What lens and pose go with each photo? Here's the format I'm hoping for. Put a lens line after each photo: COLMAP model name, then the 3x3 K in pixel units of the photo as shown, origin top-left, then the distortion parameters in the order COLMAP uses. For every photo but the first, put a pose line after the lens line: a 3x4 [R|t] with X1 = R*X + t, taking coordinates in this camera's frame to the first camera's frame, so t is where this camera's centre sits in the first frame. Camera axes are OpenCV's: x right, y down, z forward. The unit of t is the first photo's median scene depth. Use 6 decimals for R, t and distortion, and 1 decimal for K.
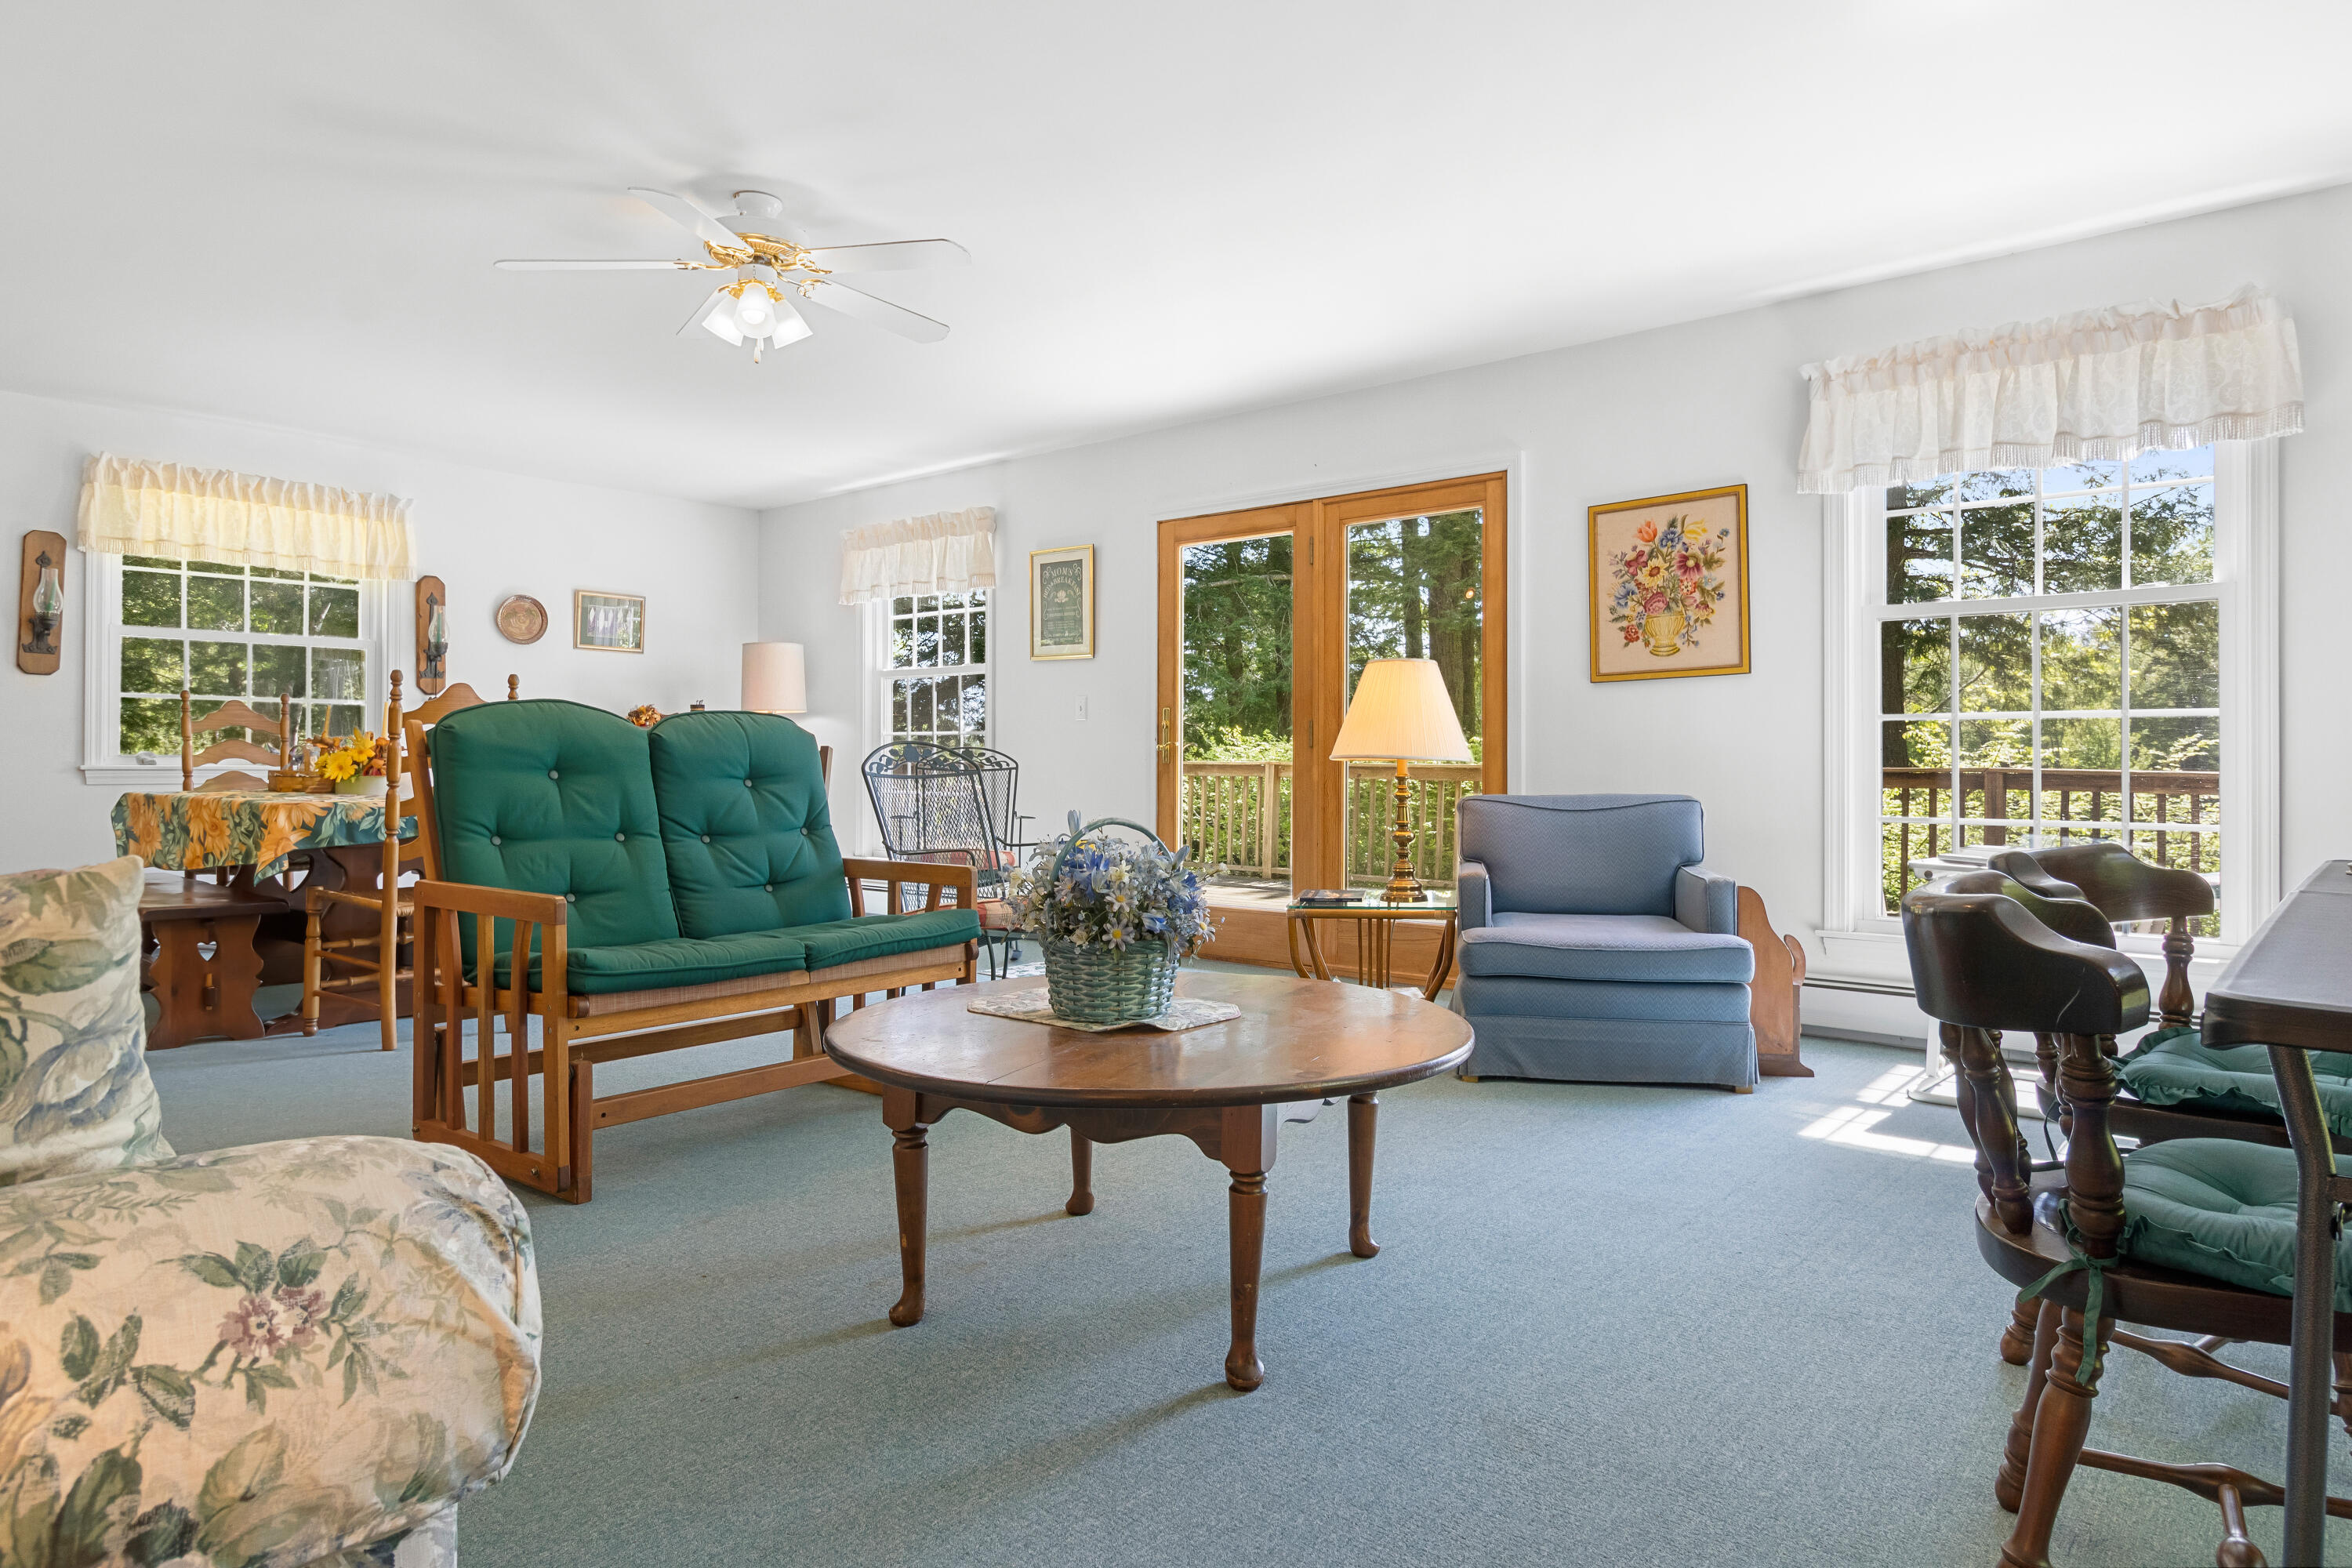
lens RADIAL K [[1408.0, 0, 1182.6], [0, 1408.0, 765.7], [0, 0, 1]] dist [0.002700, 0.001227]
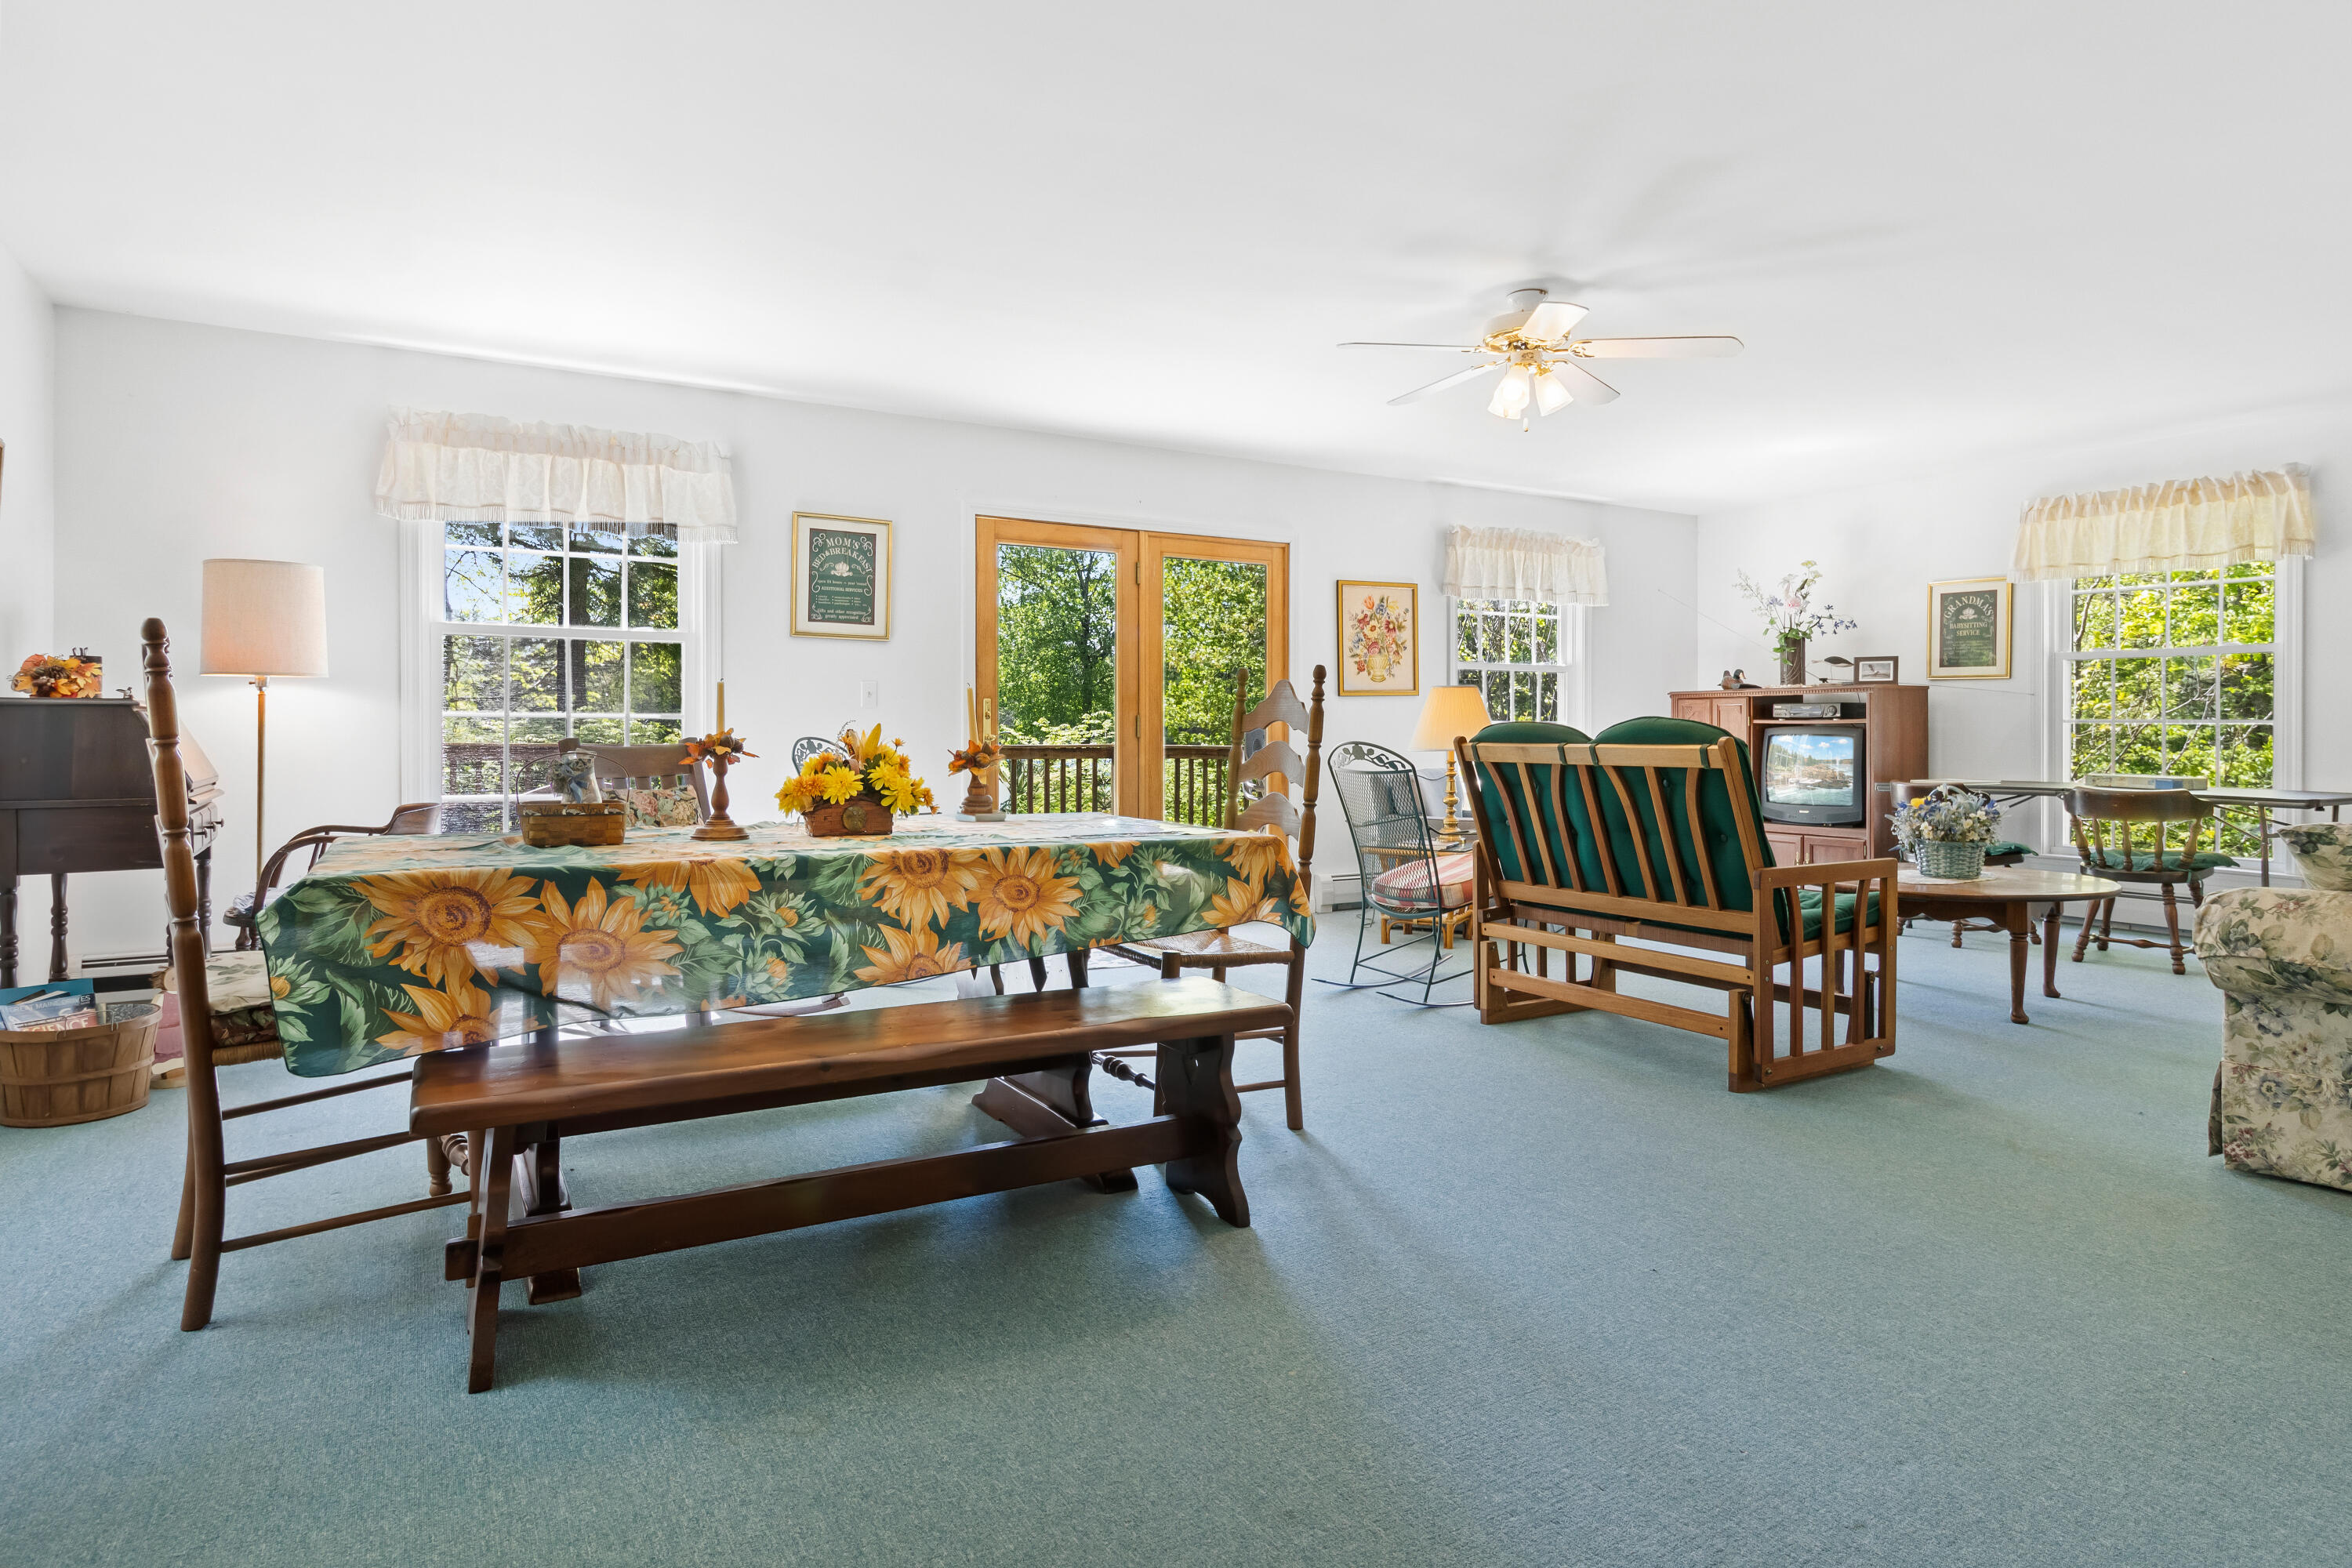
lens RADIAL K [[1308.0, 0, 1171.6], [0, 1308.0, 734.8], [0, 0, 1]] dist [-0.039177, 0.000337]
pose [[0.343887, -0.006987, 0.938985, -1.471096], [-0.005347, 0.999942, 0.009399, -0.039812], [-0.938996, -0.008253, 0.343830, 0.922897]]
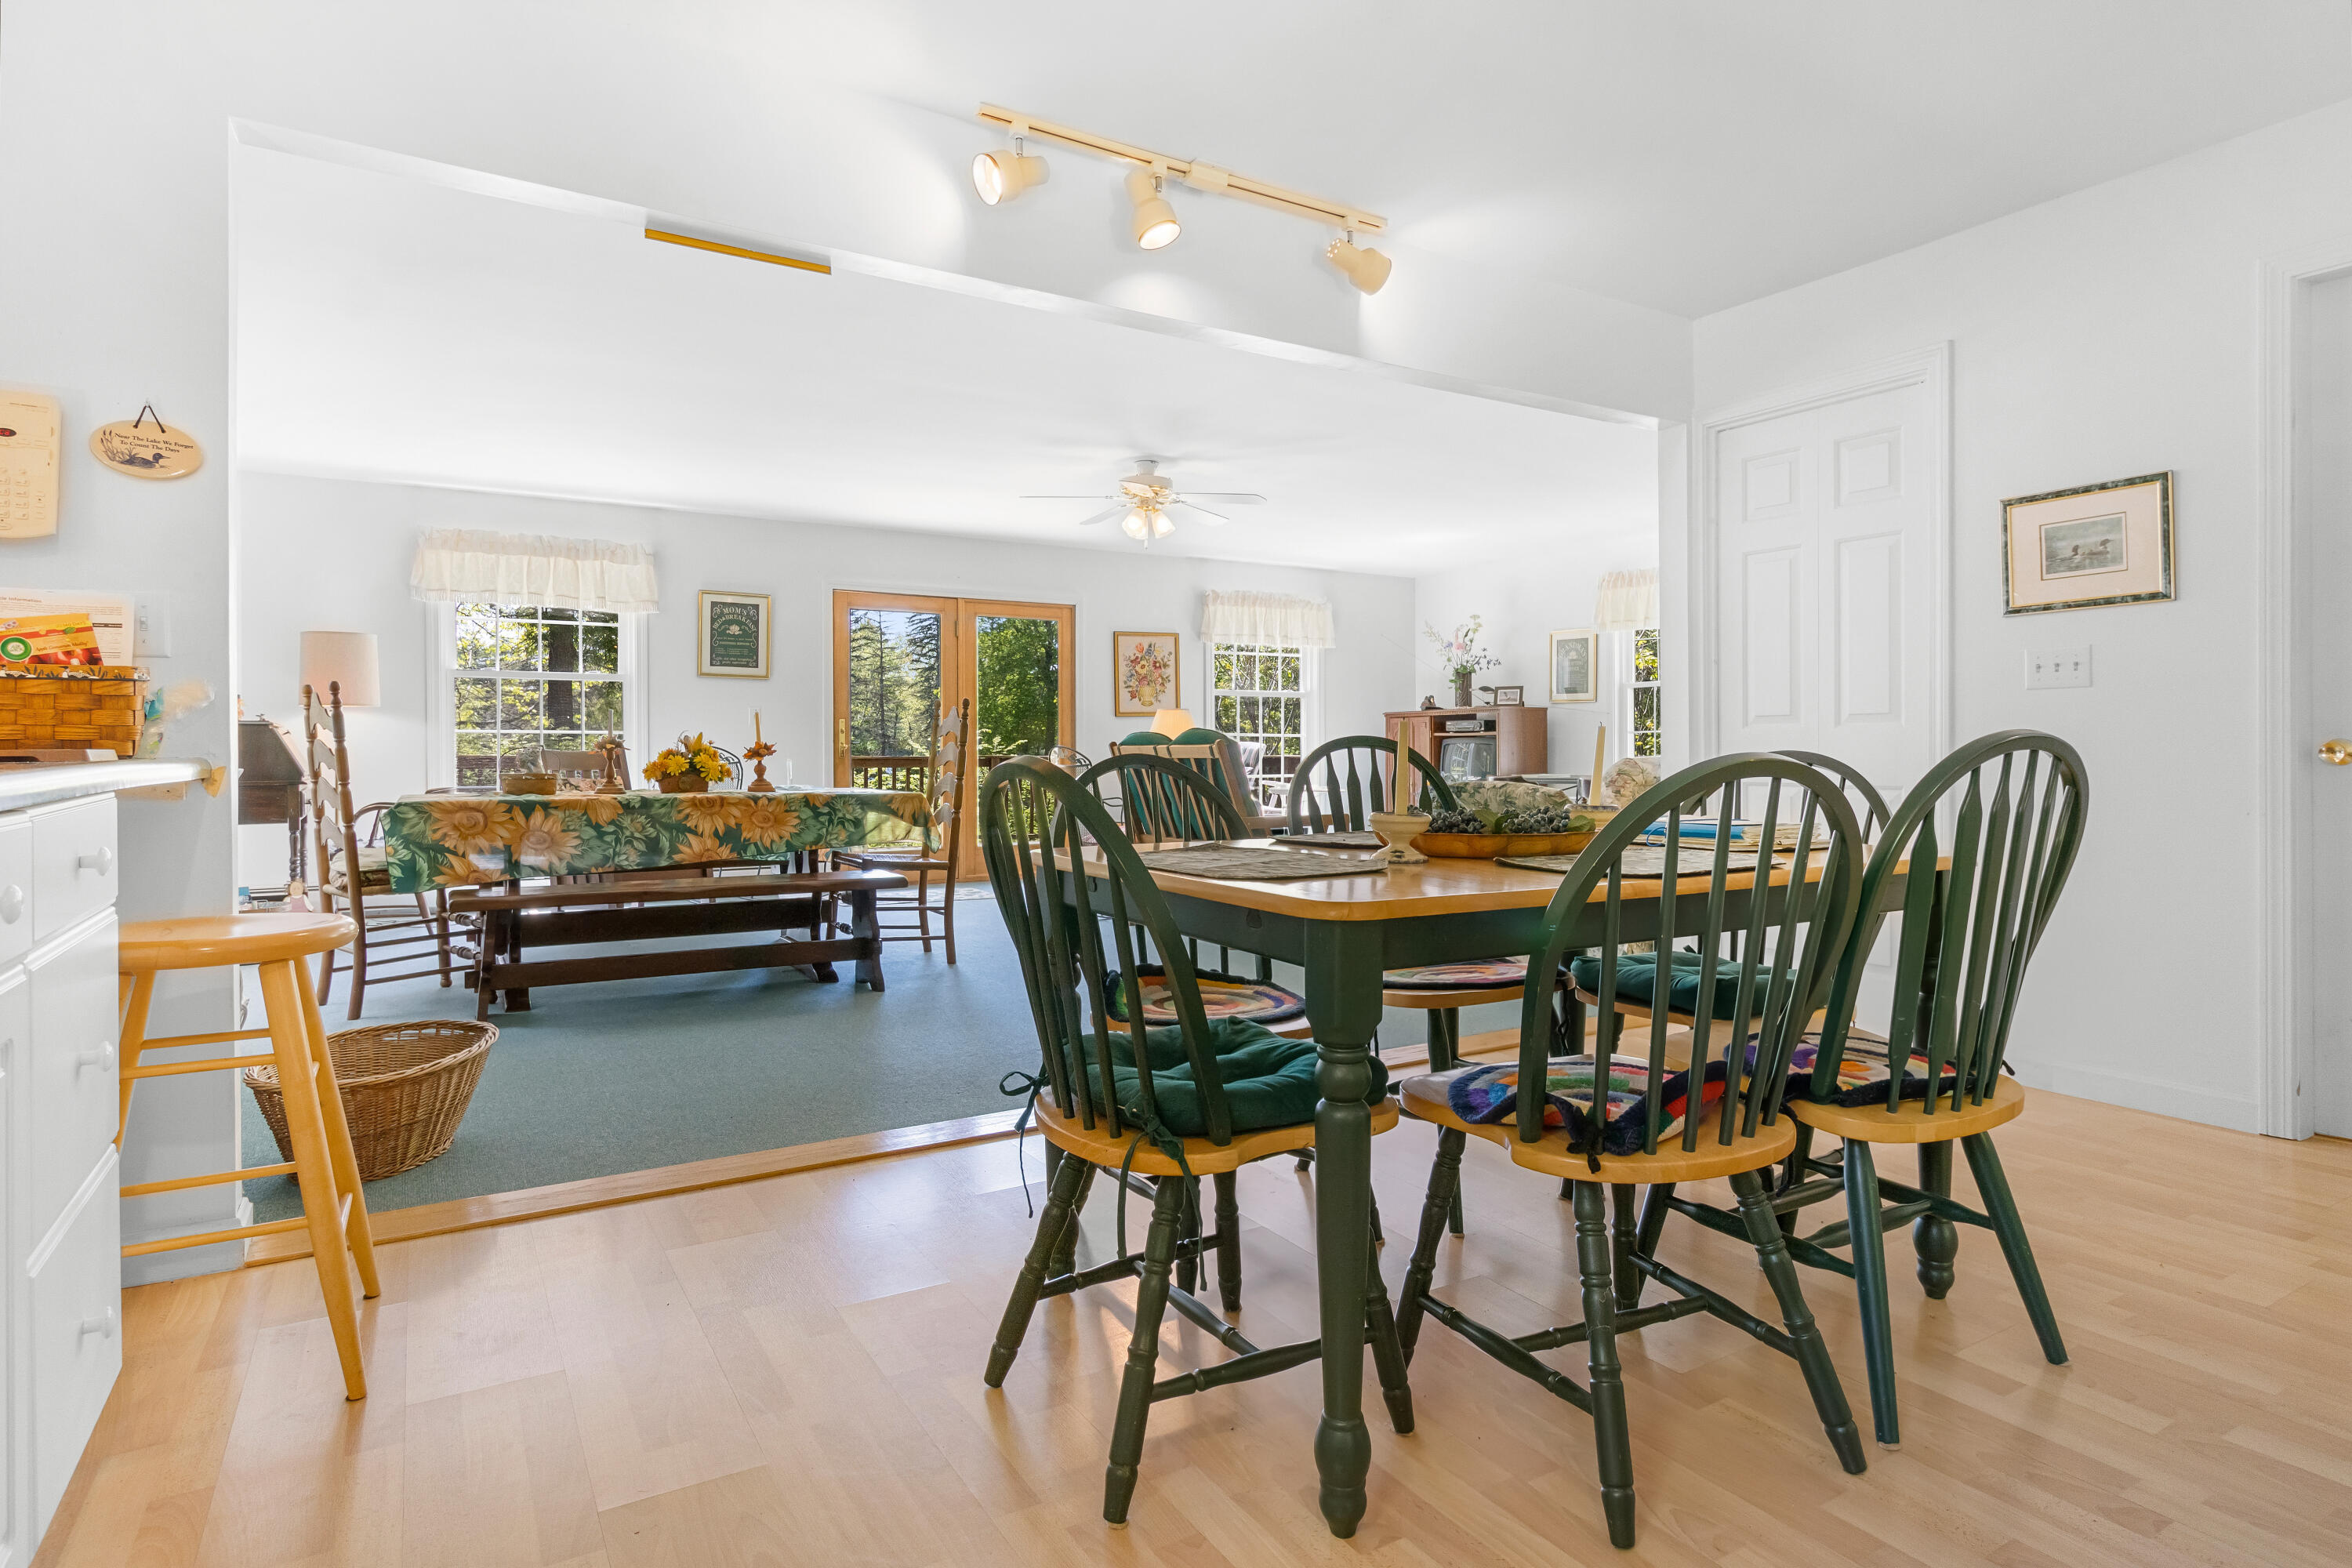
lens RADIAL K [[1277.0, 0, 1188.5], [0, 1277.0, 747.1], [0, 0, 1]] dist [-0.036891, -0.000233]
pose [[0.321669, -0.002449, 0.946849, -1.945994], [-0.001575, 0.999994, 0.003121, -0.027262], [-0.946851, -0.002495, 0.321663, 0.400582]]
